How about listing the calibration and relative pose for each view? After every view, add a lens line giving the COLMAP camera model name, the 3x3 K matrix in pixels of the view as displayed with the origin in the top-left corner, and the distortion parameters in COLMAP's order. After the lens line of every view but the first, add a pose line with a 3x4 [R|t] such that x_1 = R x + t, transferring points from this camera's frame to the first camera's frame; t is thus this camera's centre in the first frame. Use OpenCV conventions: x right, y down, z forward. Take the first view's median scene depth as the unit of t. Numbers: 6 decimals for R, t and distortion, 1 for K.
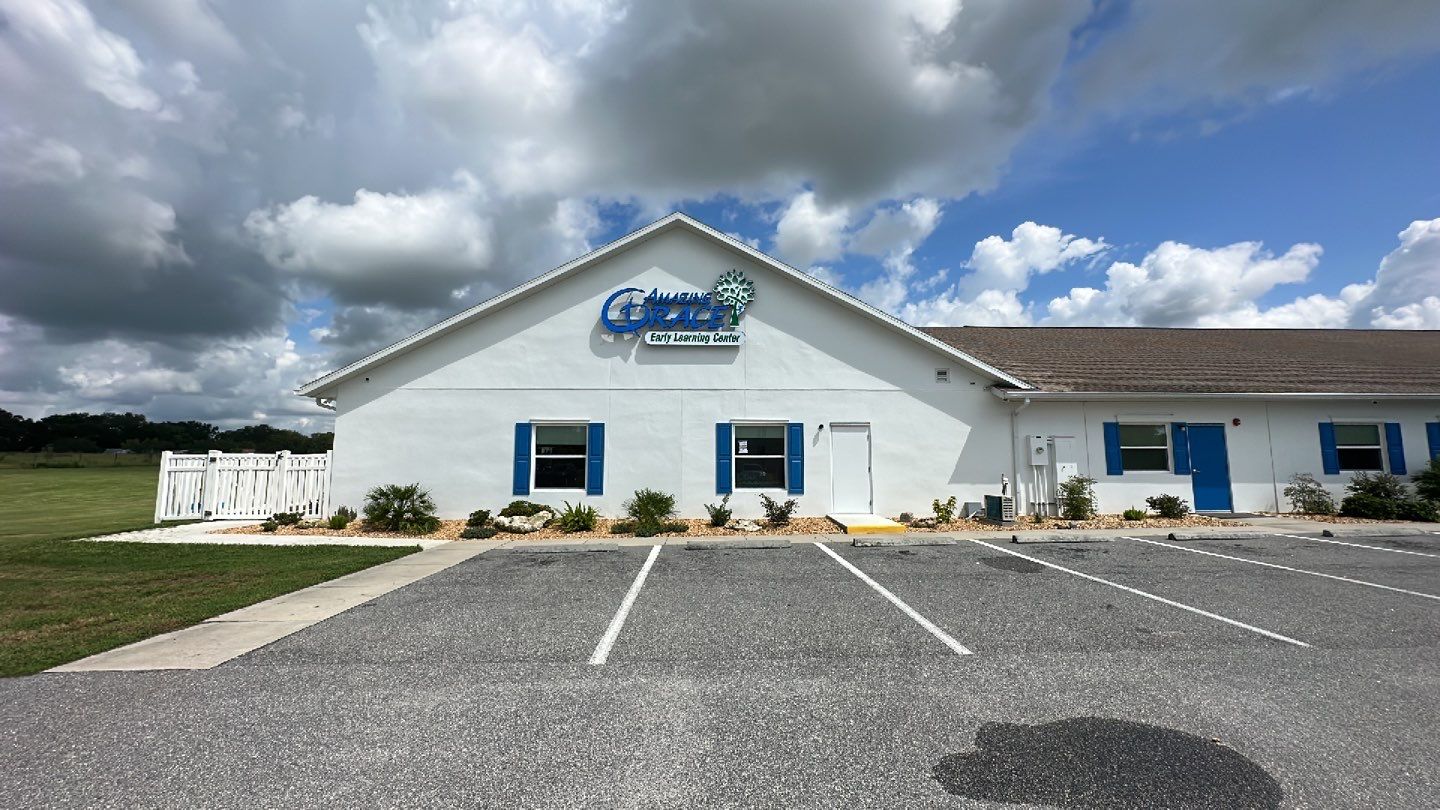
lens RADIAL K [[543.9, 0, 716.5], [0, 543.9, 403.4], [0, 0, 1]] dist [-0.001338, -0.000194]
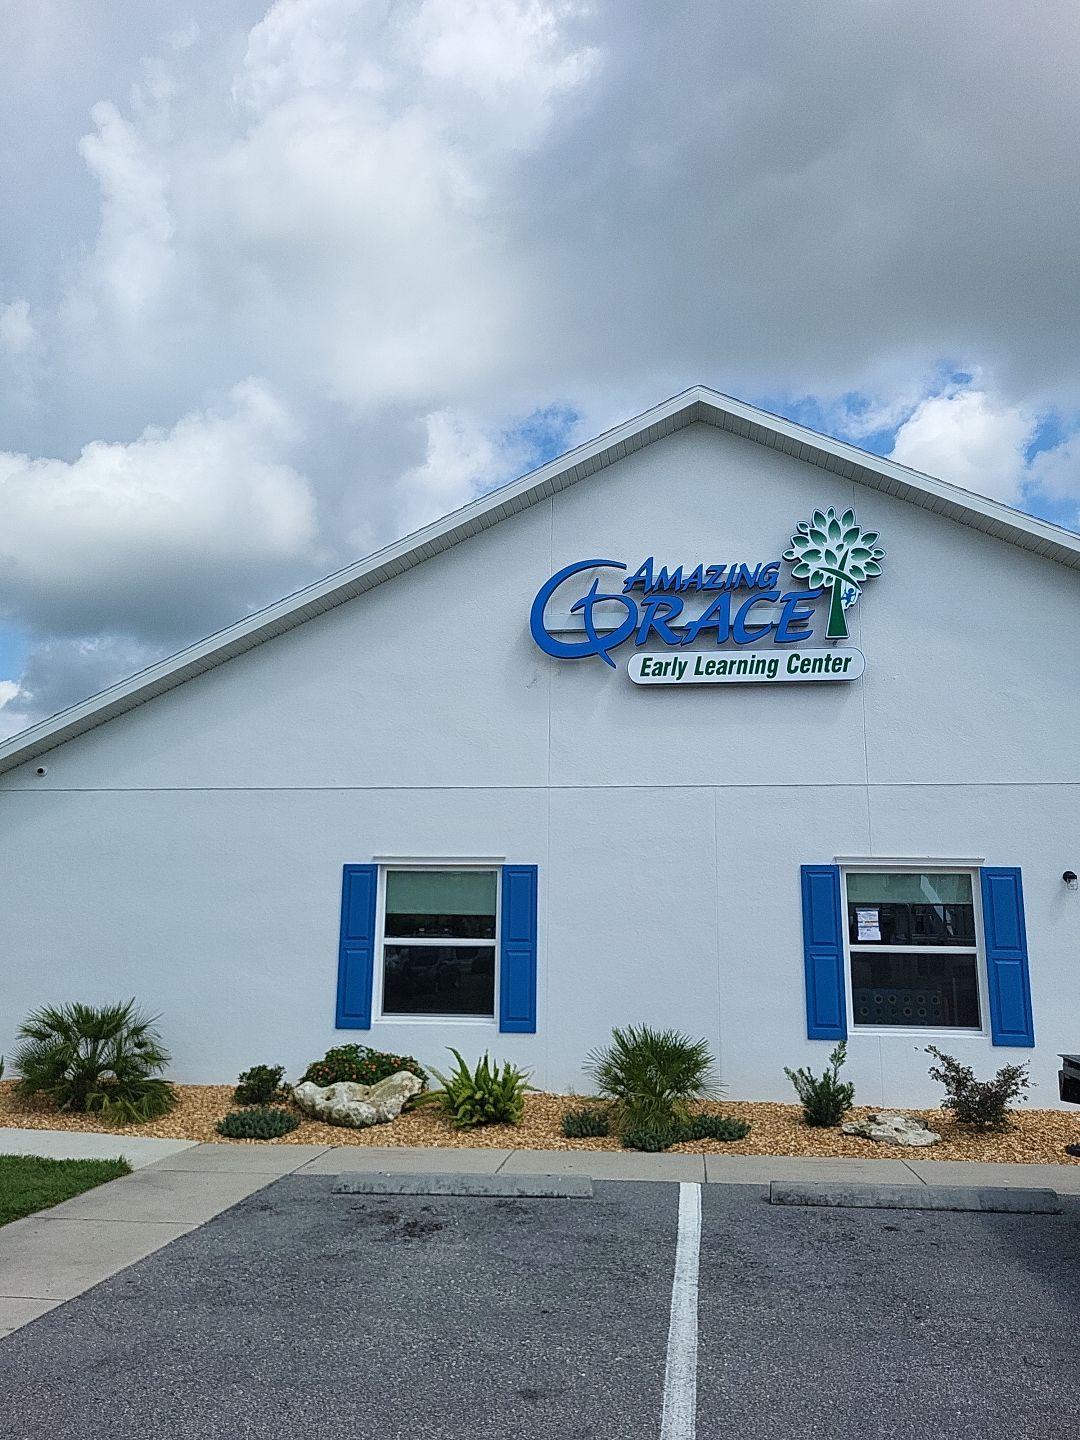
lens RADIAL K [[1082.3, 0, 545.5], [0, 1082.3, 712.3], [0, 0, 1]] dist [0.034321, -0.001634]
pose [[0.986942, -0.020398, -0.159776, -0.058121], [0.004471, 0.995036, -0.099411, 0.001040], [0.161011, 0.097399, 0.982135, 0.134800]]
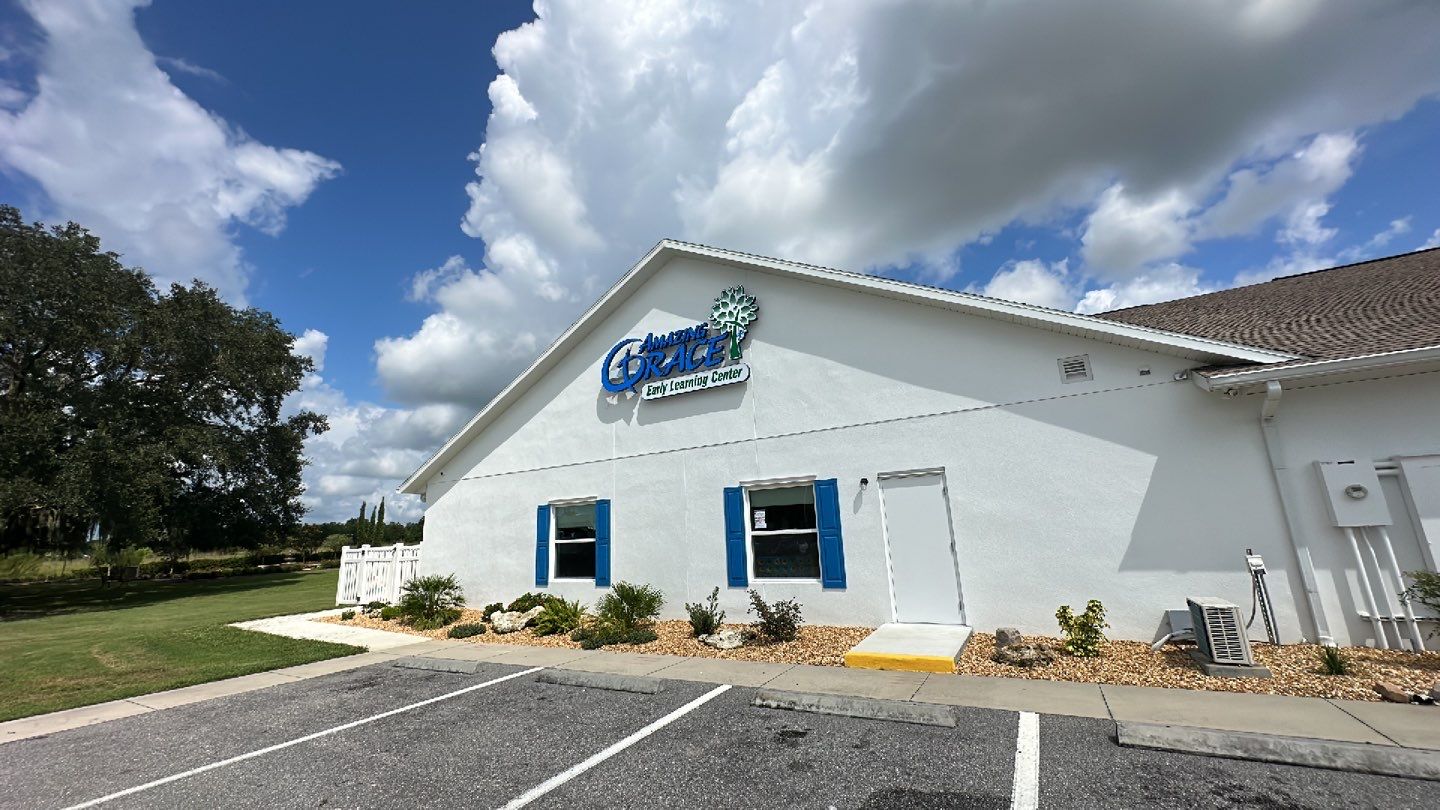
lens RADIAL K [[543.9, 0, 716.5], [0, 543.9, 403.4], [0, 0, 1]] dist [-0.001338, -0.000194]
pose [[0.847264, -0.158803, -0.506877, 0.389332], [0.097682, 0.984571, -0.145184, 0.028548], [0.522112, 0.073496, 0.849704, 0.349188]]
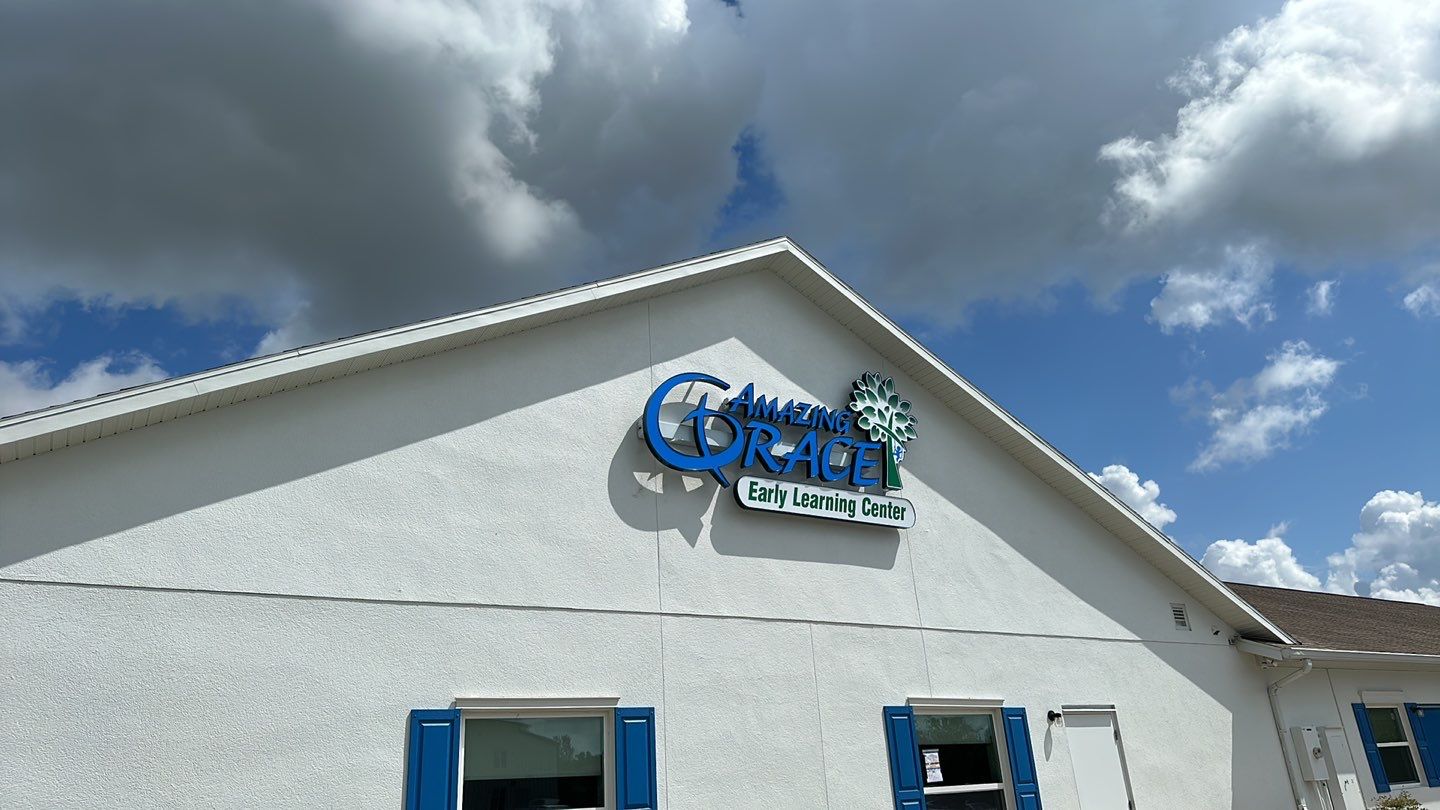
lens RADIAL K [[946.1, 0, 723.7], [0, 946.1, 405.9], [0, 0, 1]] dist [0.119339, -0.173567]
pose [[0.853014, 0.150320, 0.499771, -0.514204], [0.007356, 0.954063, -0.299516, 0.035560], [-0.521837, 0.259167, 0.812723, 0.398081]]
